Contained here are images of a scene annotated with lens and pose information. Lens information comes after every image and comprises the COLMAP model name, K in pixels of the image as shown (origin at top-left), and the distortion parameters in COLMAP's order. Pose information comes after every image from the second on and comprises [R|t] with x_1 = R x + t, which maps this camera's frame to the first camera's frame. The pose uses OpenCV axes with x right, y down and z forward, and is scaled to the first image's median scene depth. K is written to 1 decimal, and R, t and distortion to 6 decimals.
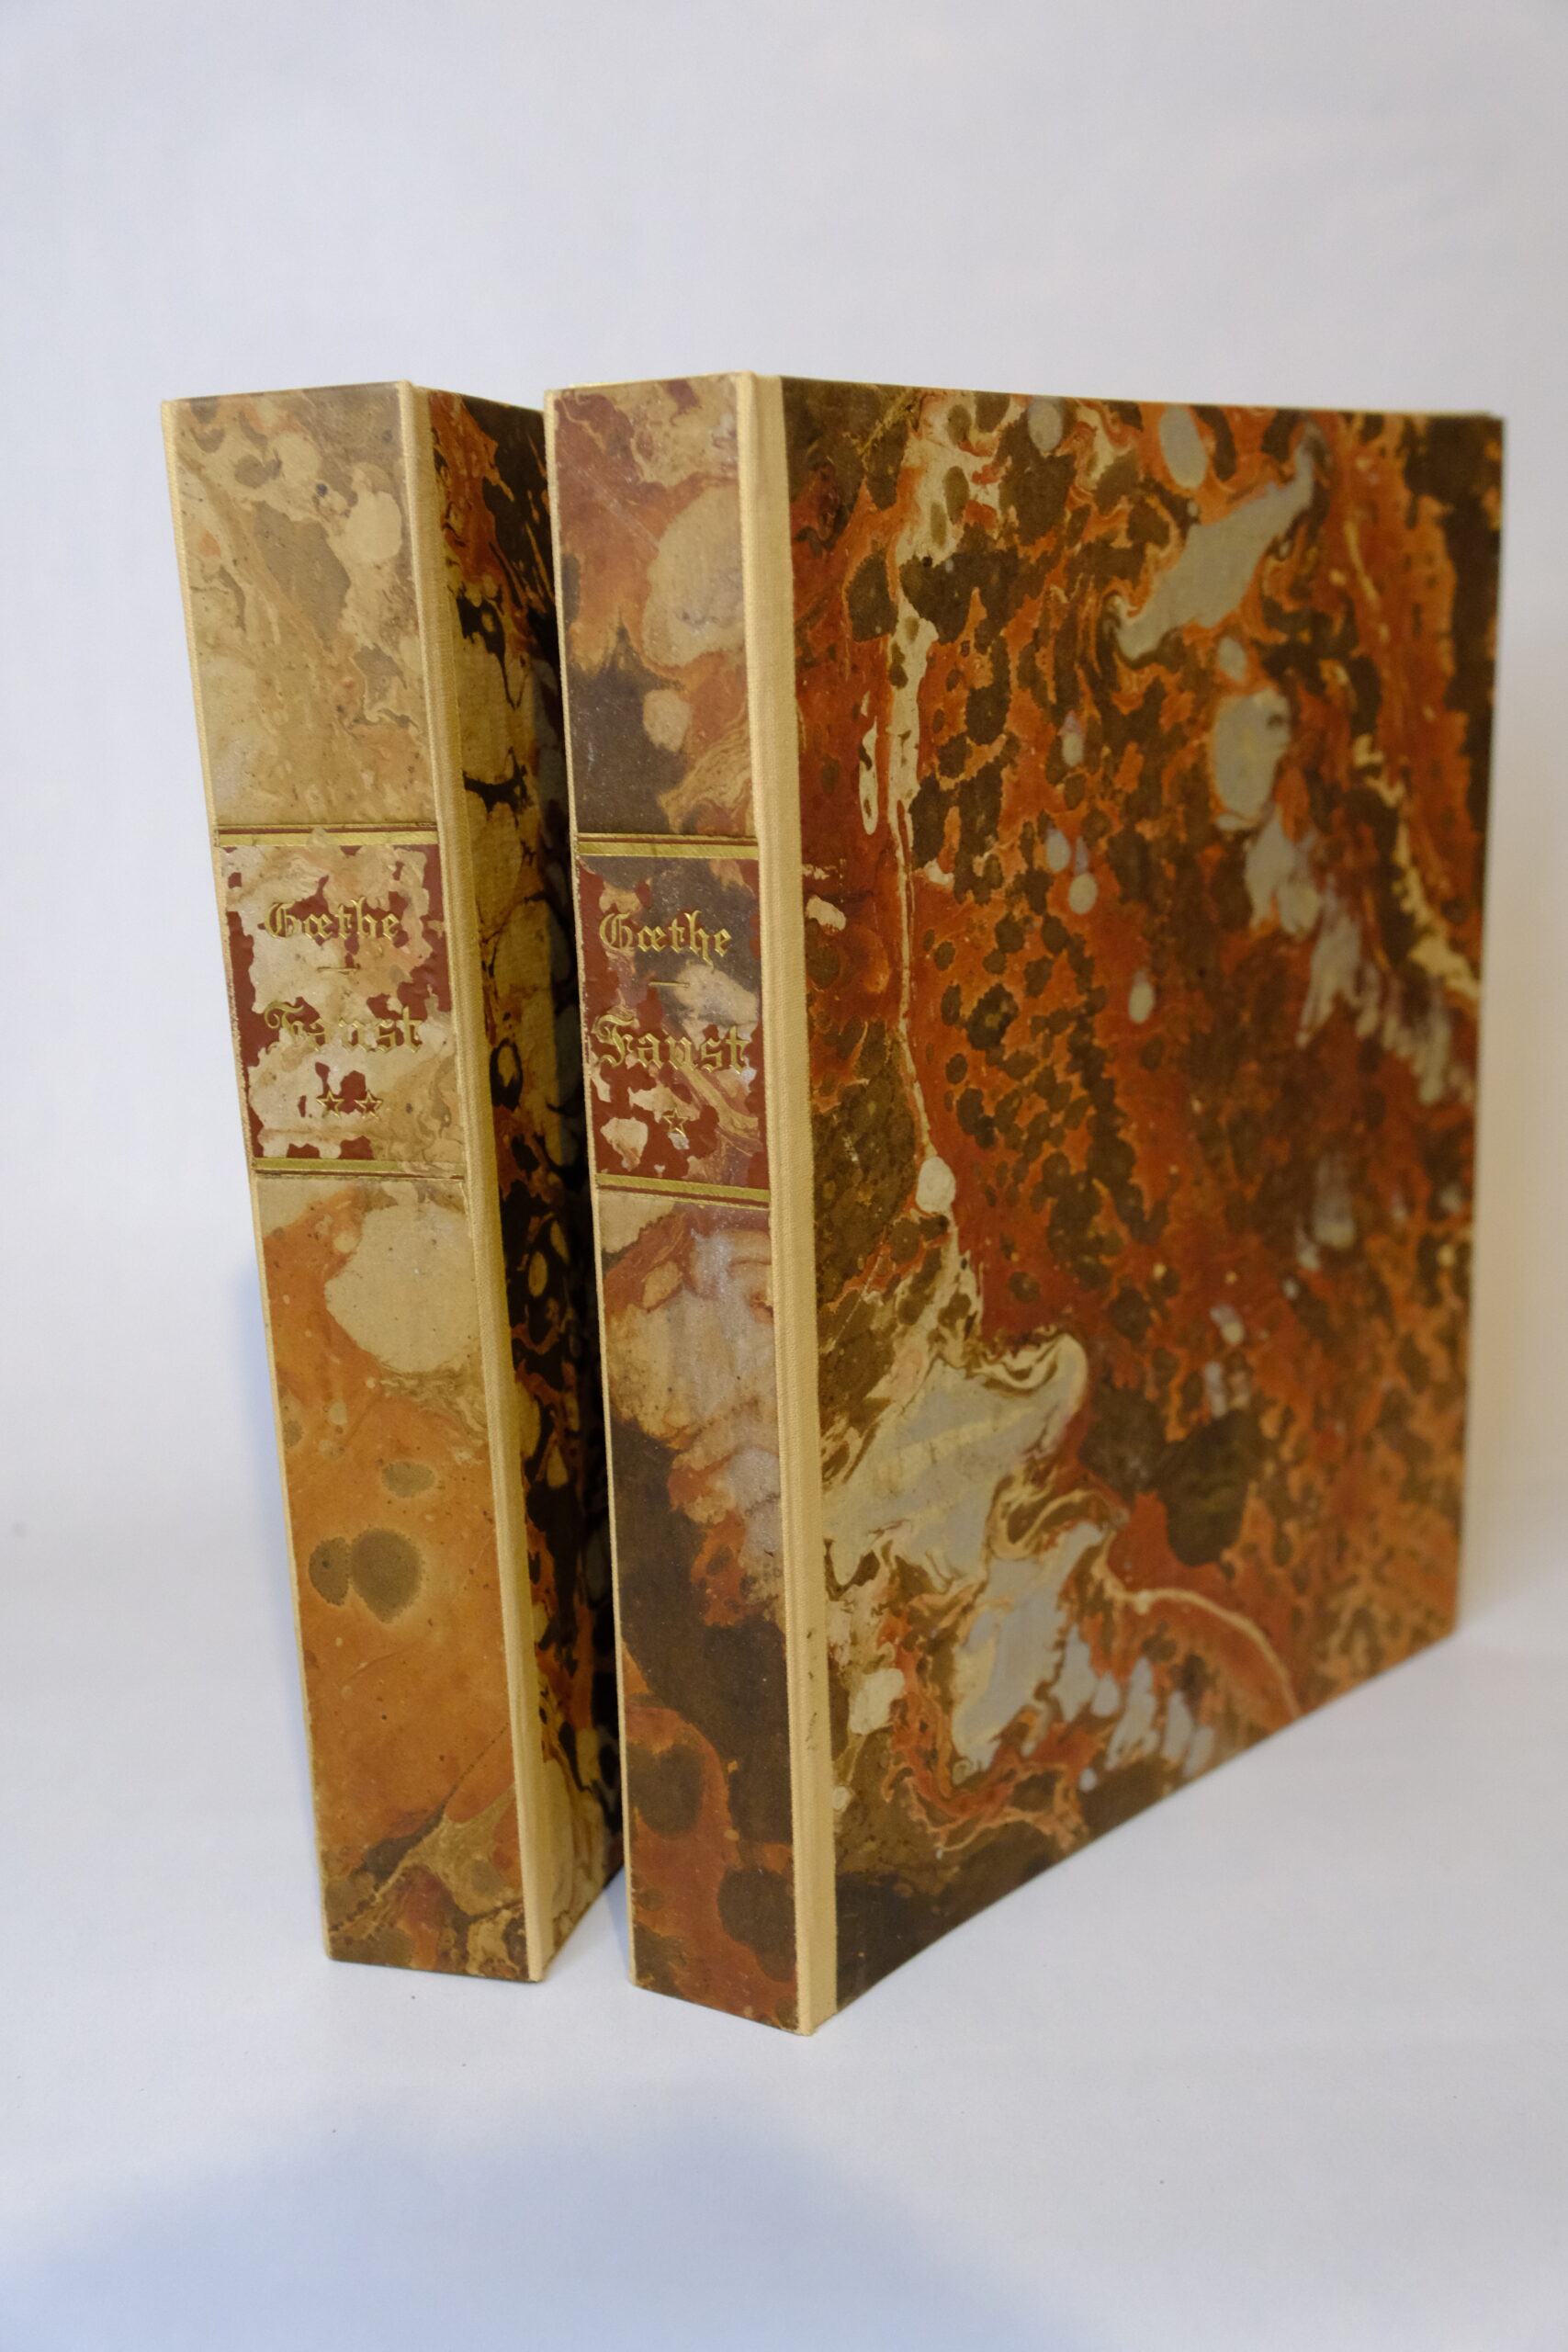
lens RADIAL K [[2221.7, 0, 782.2], [0, 2221.7, 1173.5], [0, 0, 1]] dist [0.069292, 0.000000]
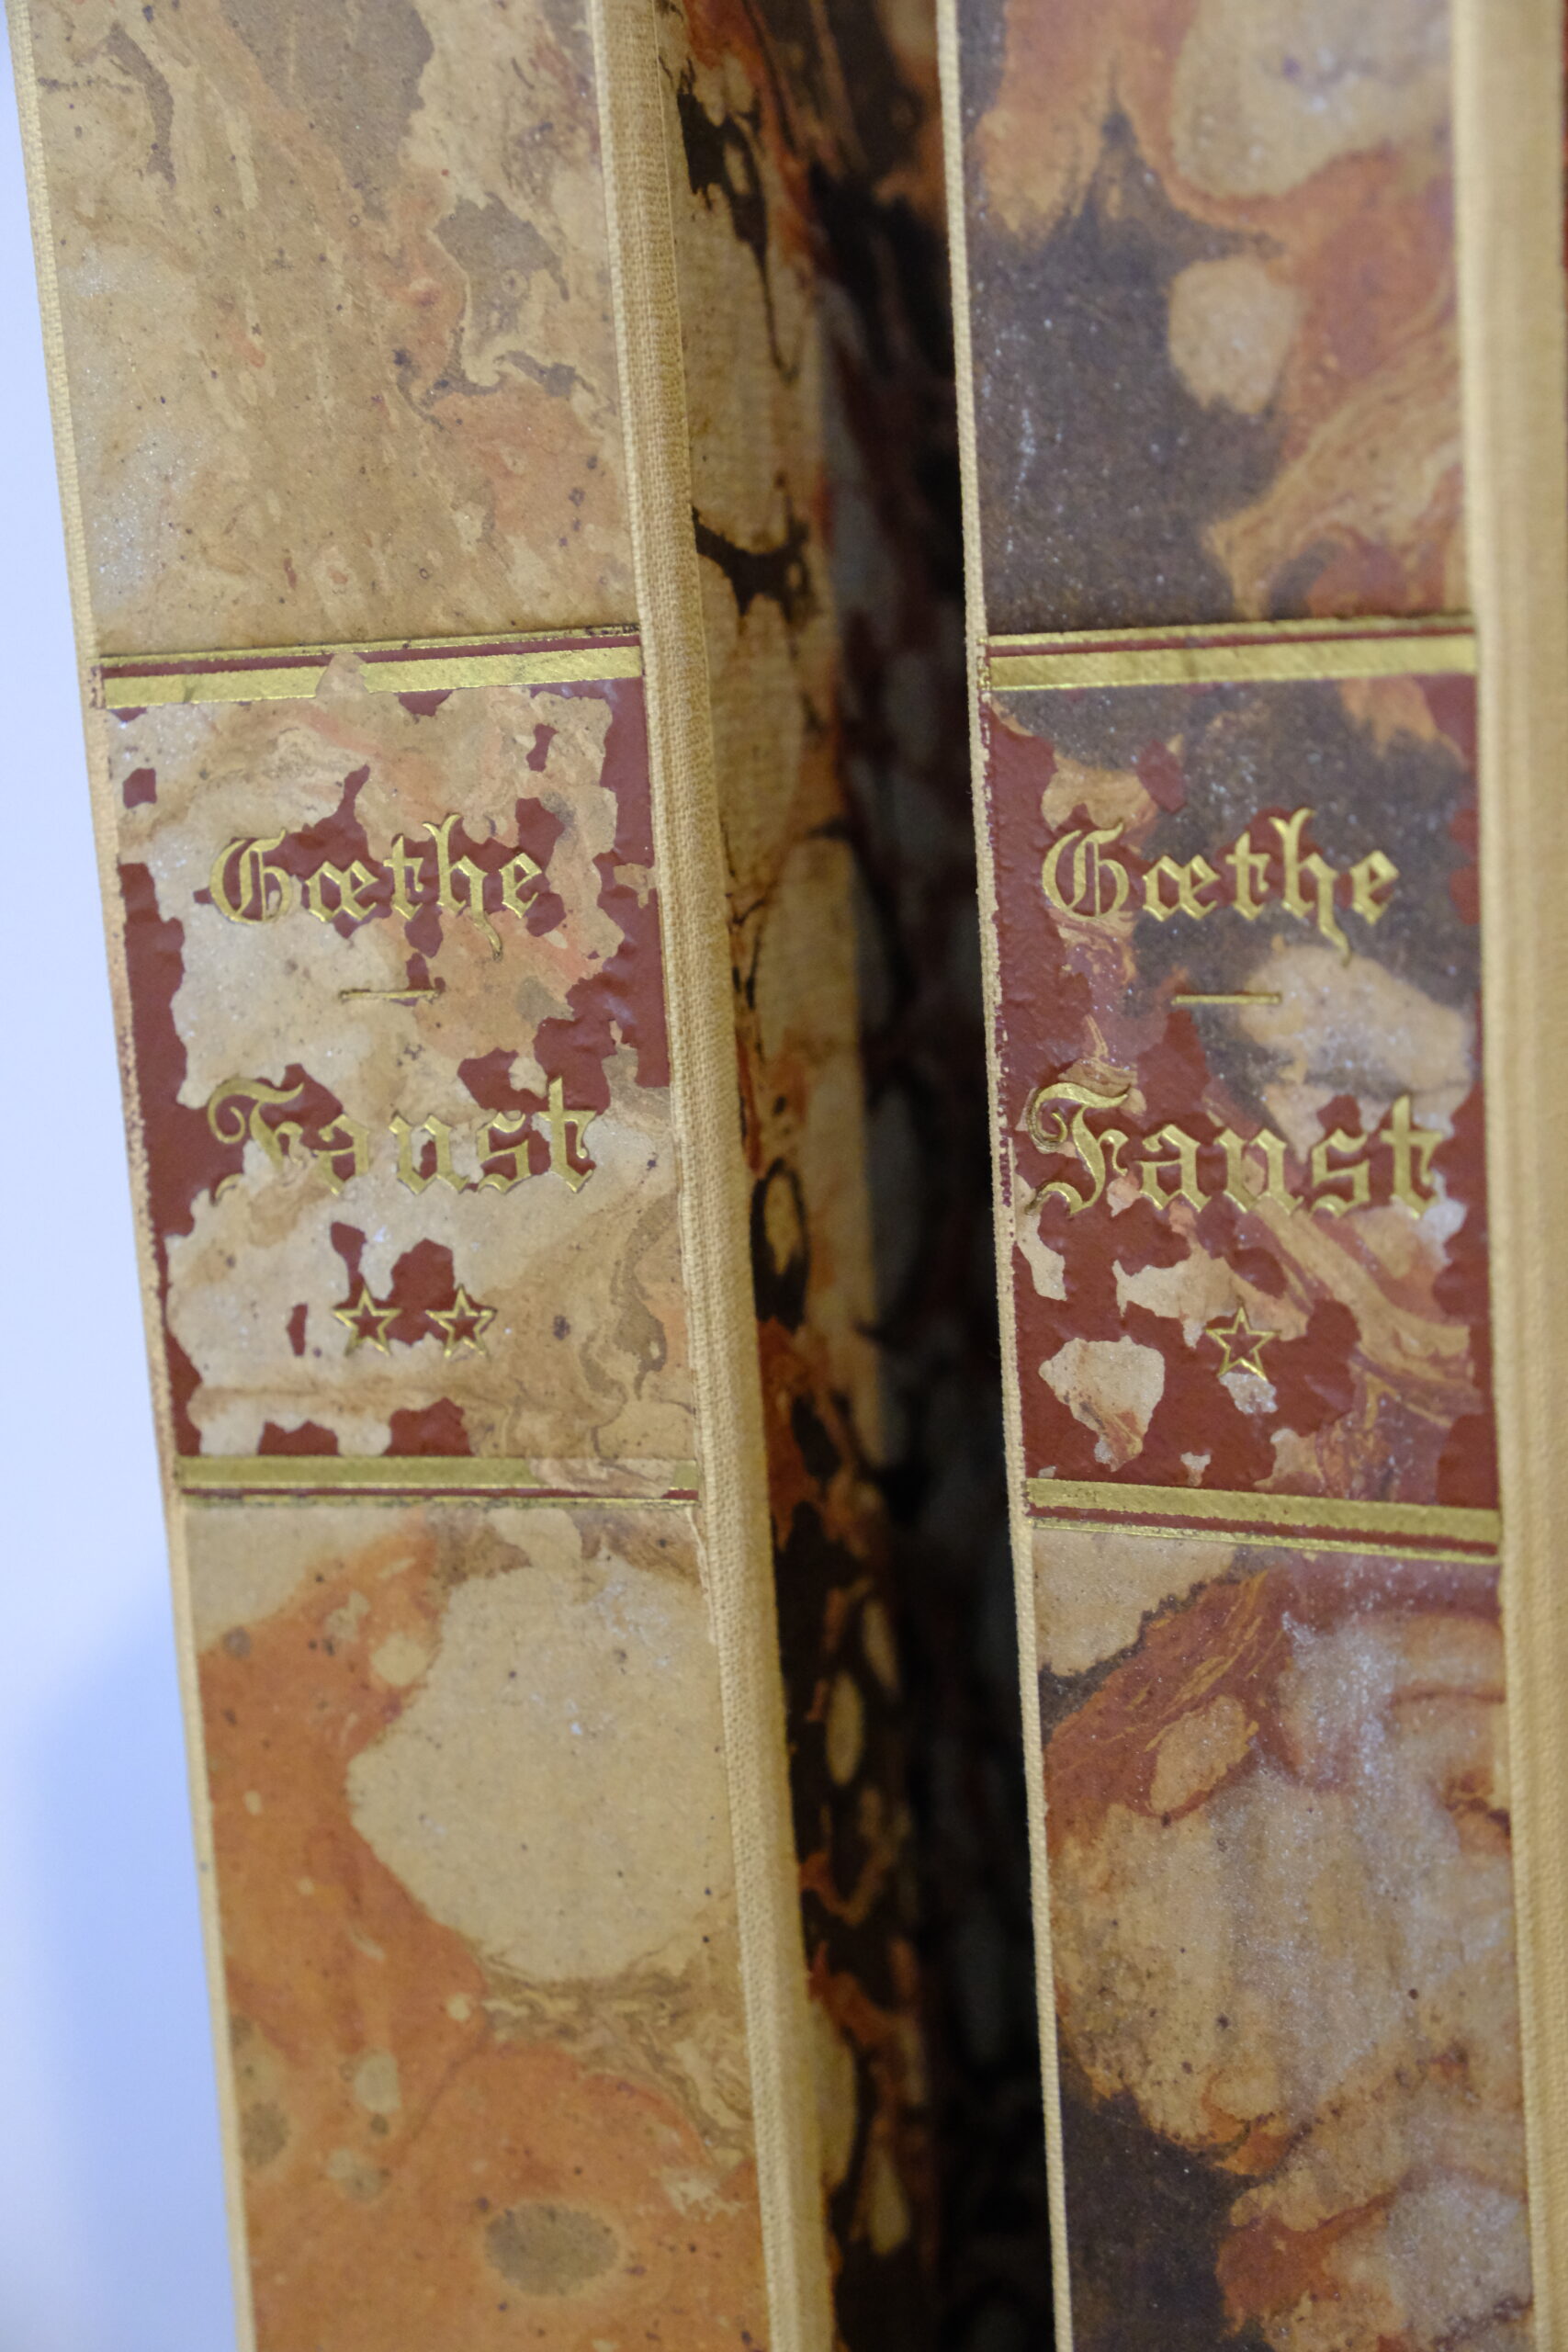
lens RADIAL K [[3799.0, 0, 783.2], [0, 3799.0, 1175.5], [0, 0, 1]] dist [0.118440, 0.000000]
pose [[0.999539, -0.019634, -0.023174, -0.111530], [0.017467, 0.995764, -0.090267, 0.006879], [0.024848, 0.089820, 0.995648, 0.305521]]
